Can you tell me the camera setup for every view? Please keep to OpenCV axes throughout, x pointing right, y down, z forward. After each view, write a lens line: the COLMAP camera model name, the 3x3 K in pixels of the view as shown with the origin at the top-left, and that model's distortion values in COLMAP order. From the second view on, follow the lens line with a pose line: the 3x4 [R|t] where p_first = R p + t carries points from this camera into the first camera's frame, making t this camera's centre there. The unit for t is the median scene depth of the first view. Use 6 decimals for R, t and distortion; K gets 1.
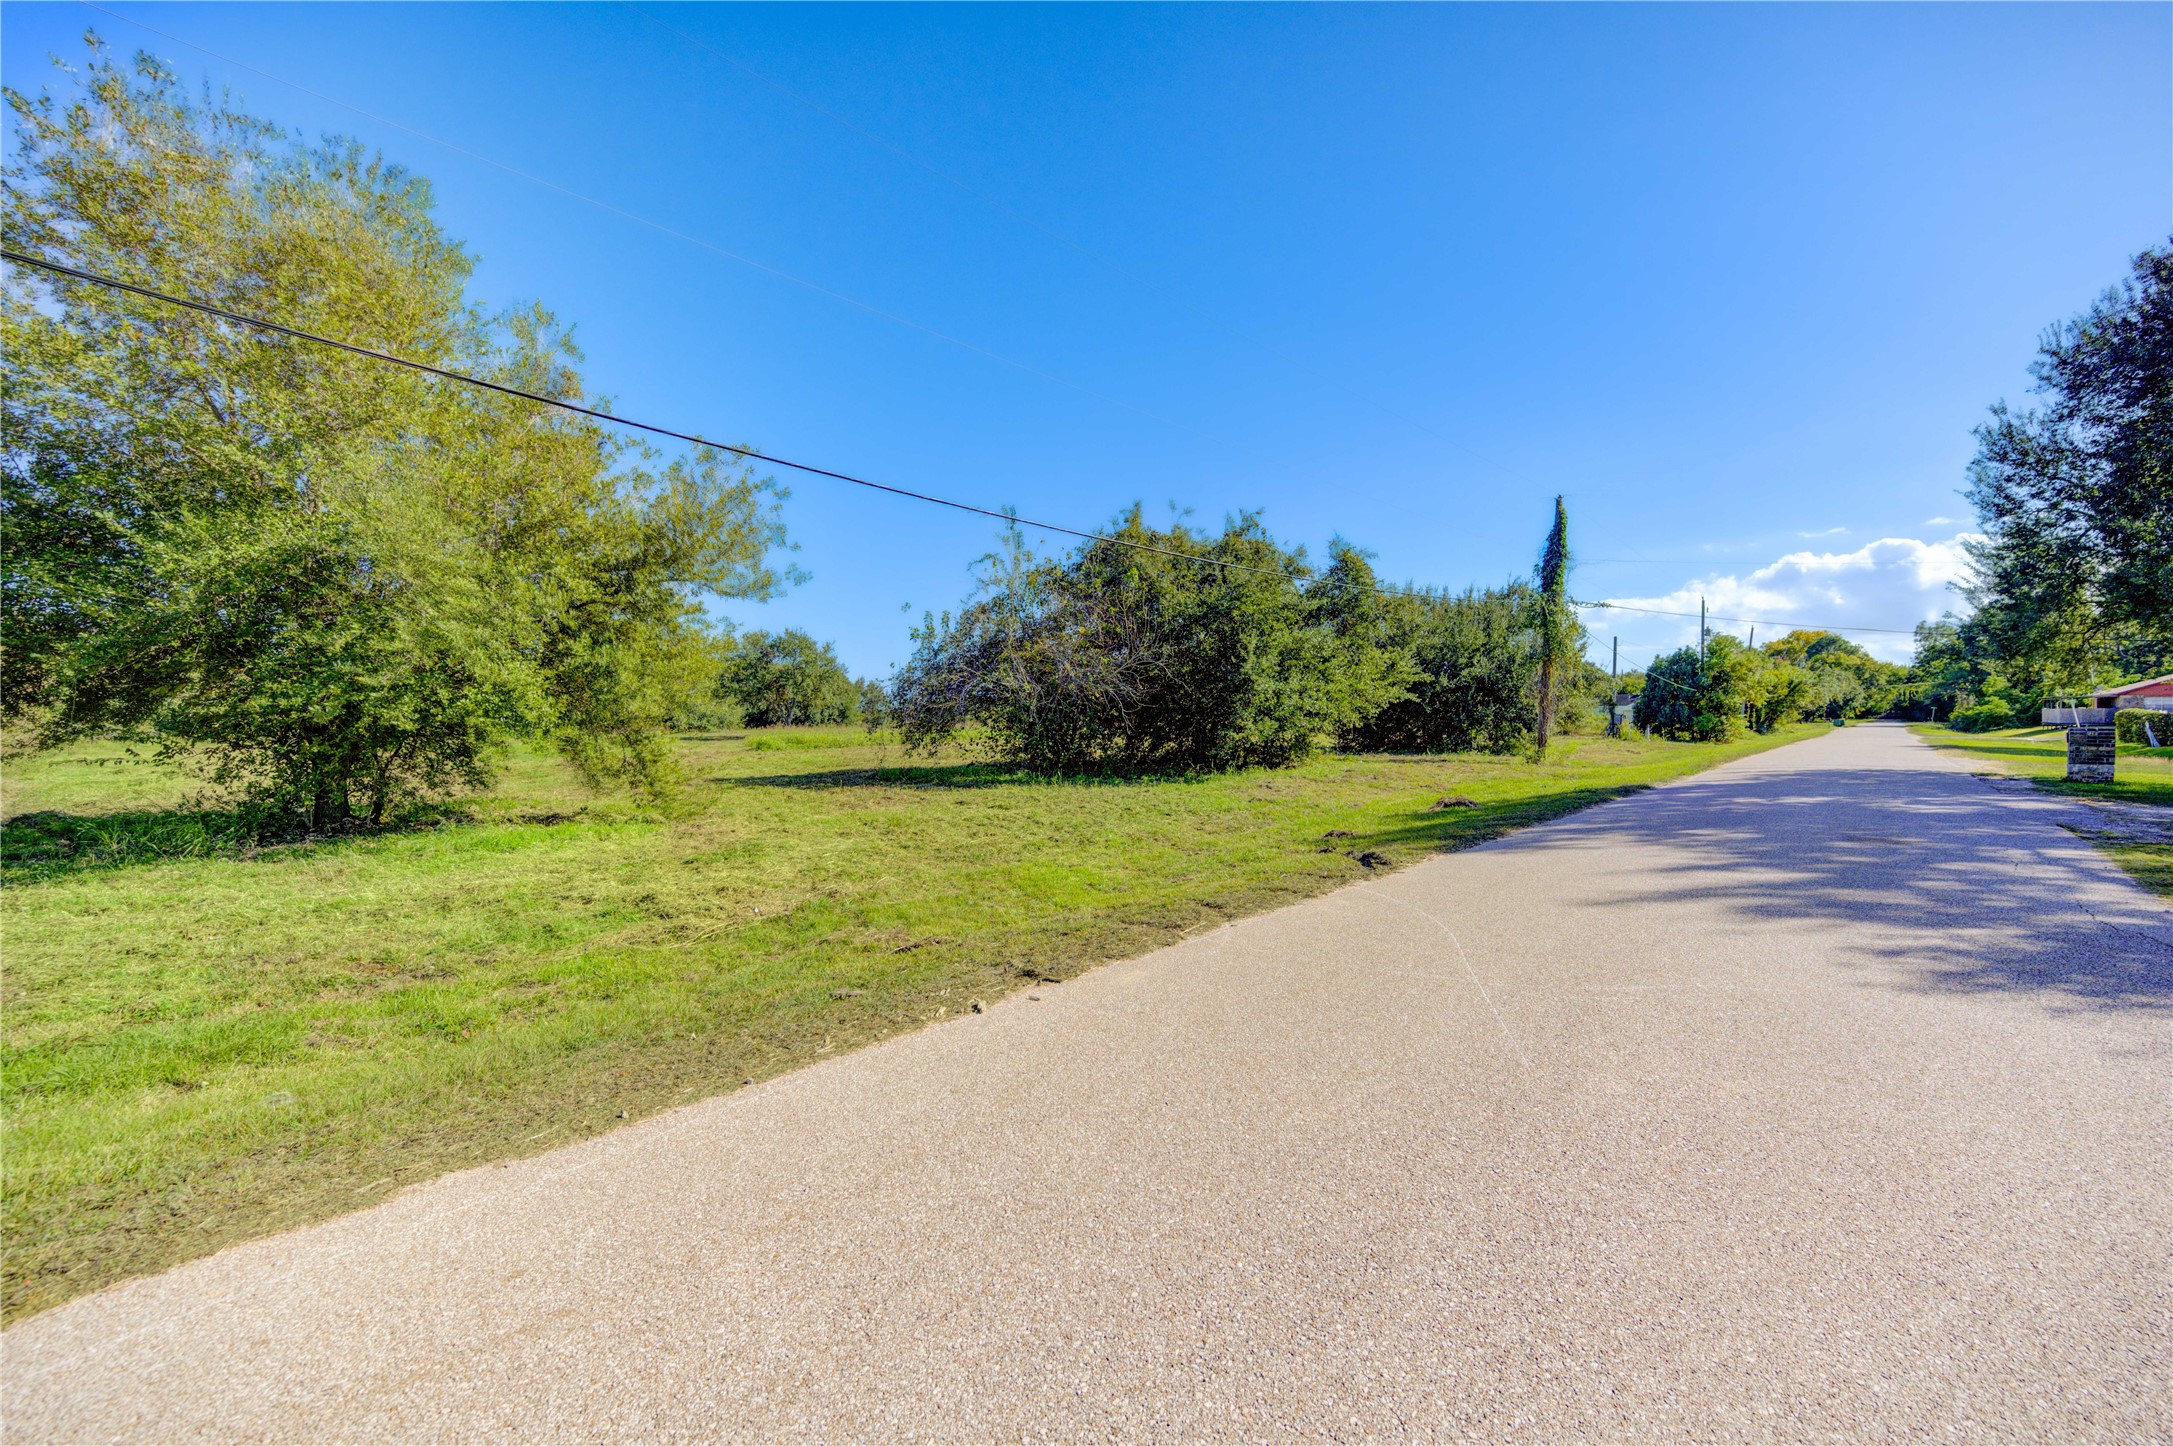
lens RADIAL K [[836.2, 0, 1077.9], [0, 836.2, 726.3], [0, 0, 1]] dist [-0.000762, 0.000097]
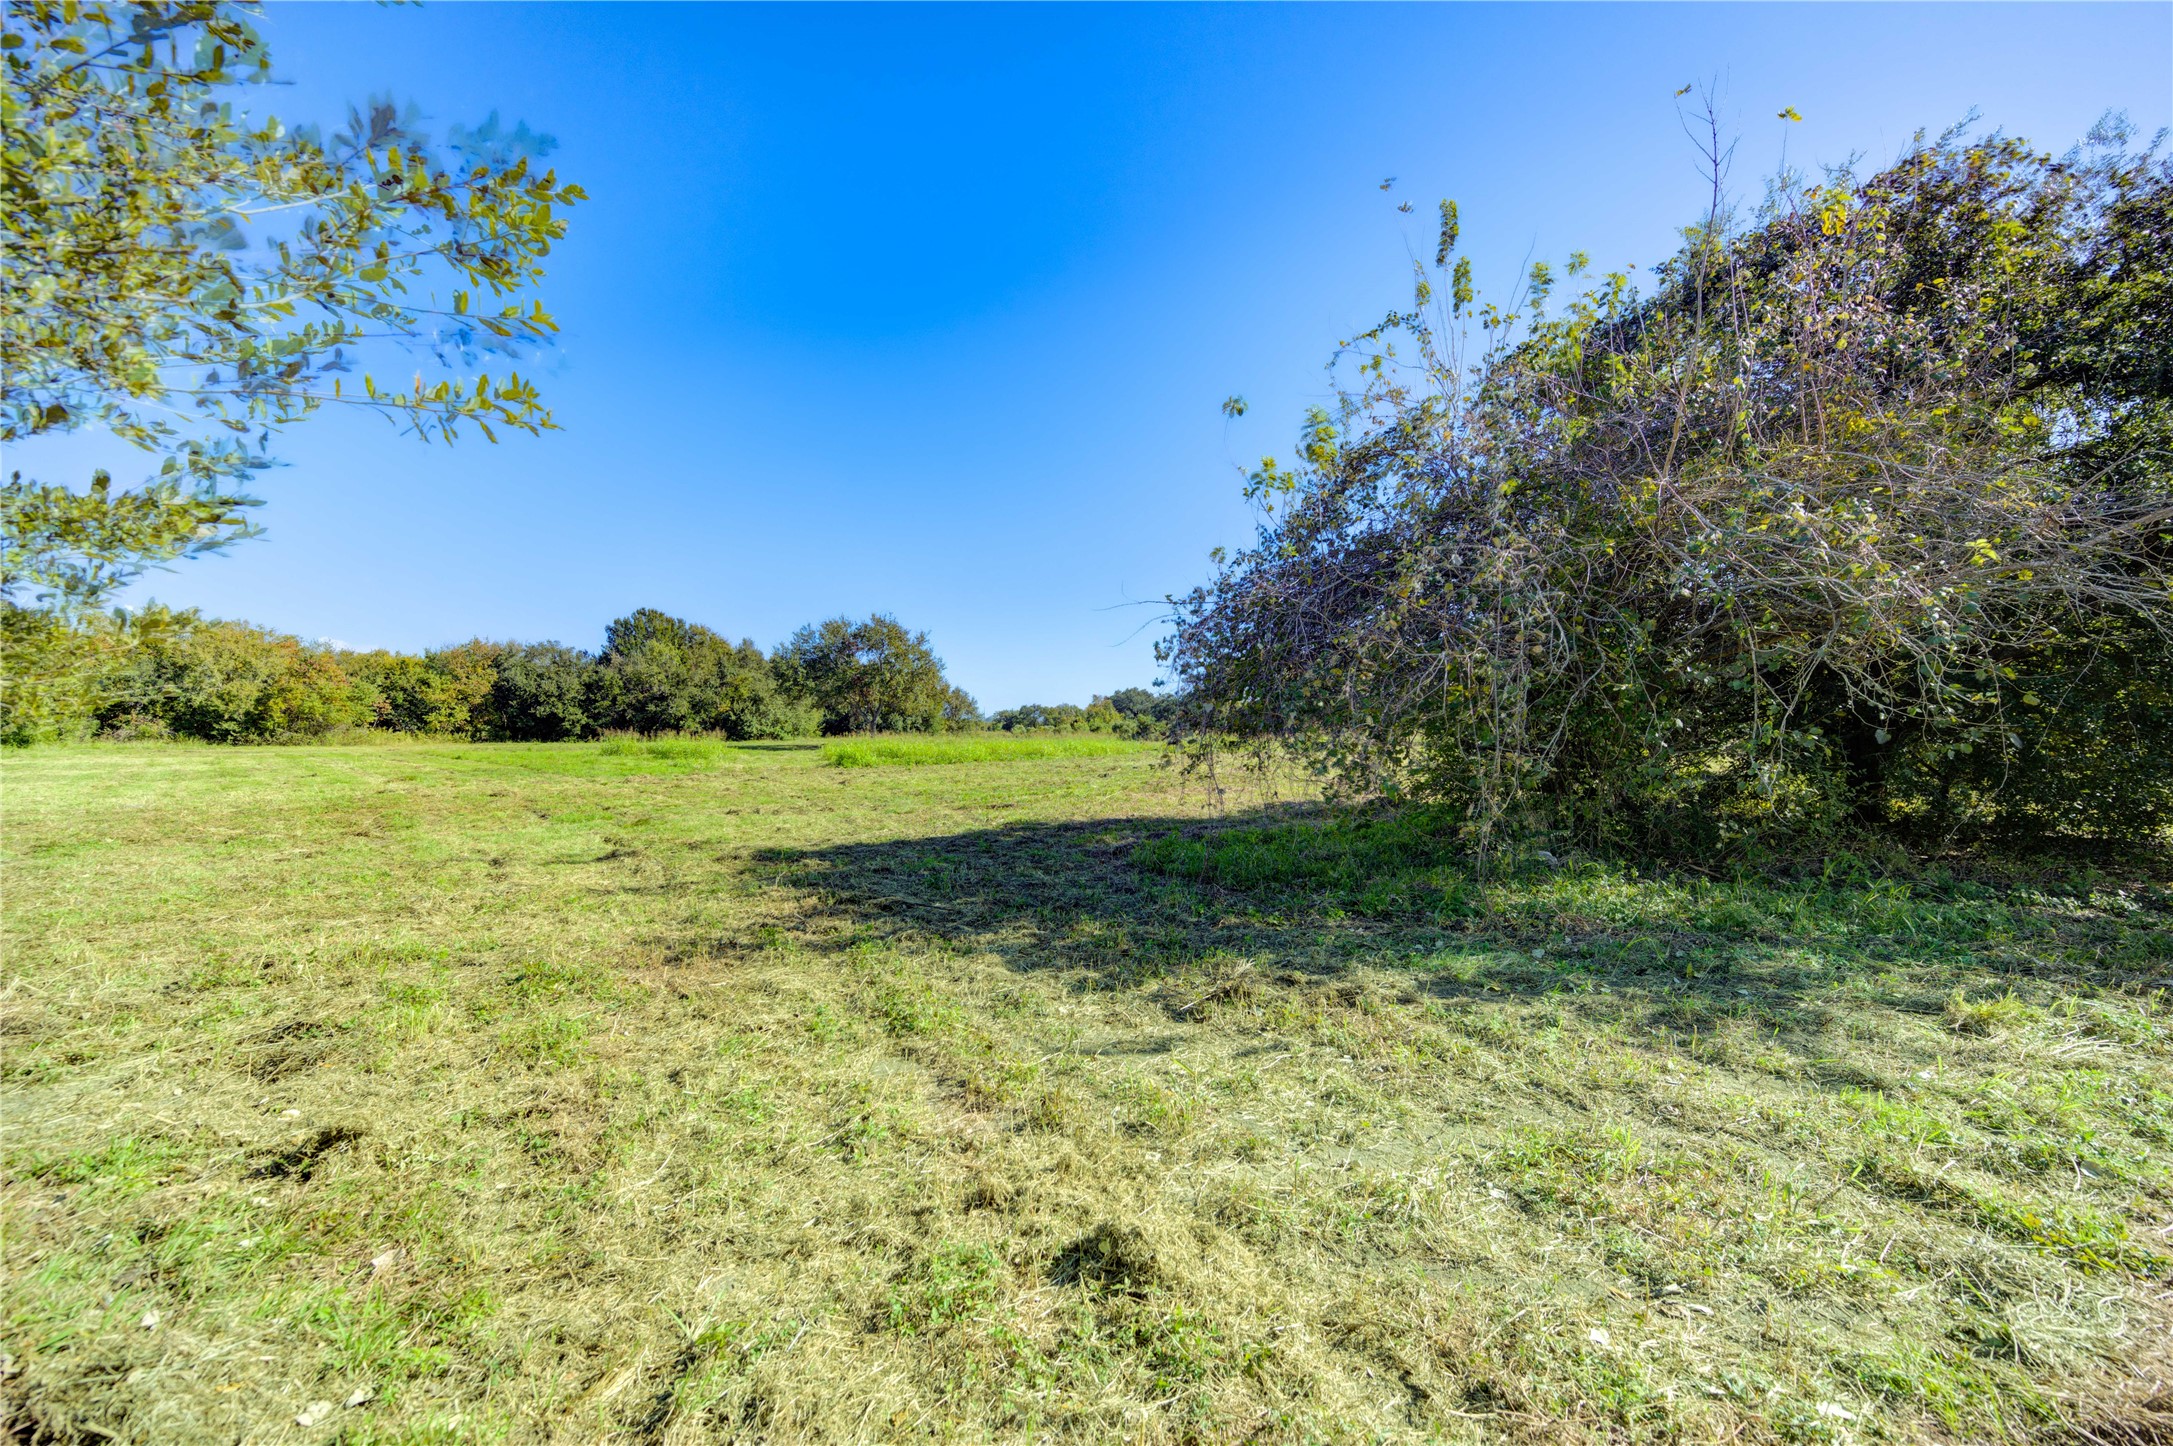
lens RADIAL K [[836.2, 0, 1092.0], [0, 836.2, 733.9], [0, 0, 1]] dist [-0.000762, 0.000097]
pose [[0.997634, 0.007178, -0.068375, -0.075399], [-0.007425, 0.999967, -0.003369, 0.001262], [0.068349, 0.003869, 0.997654, 0.193042]]
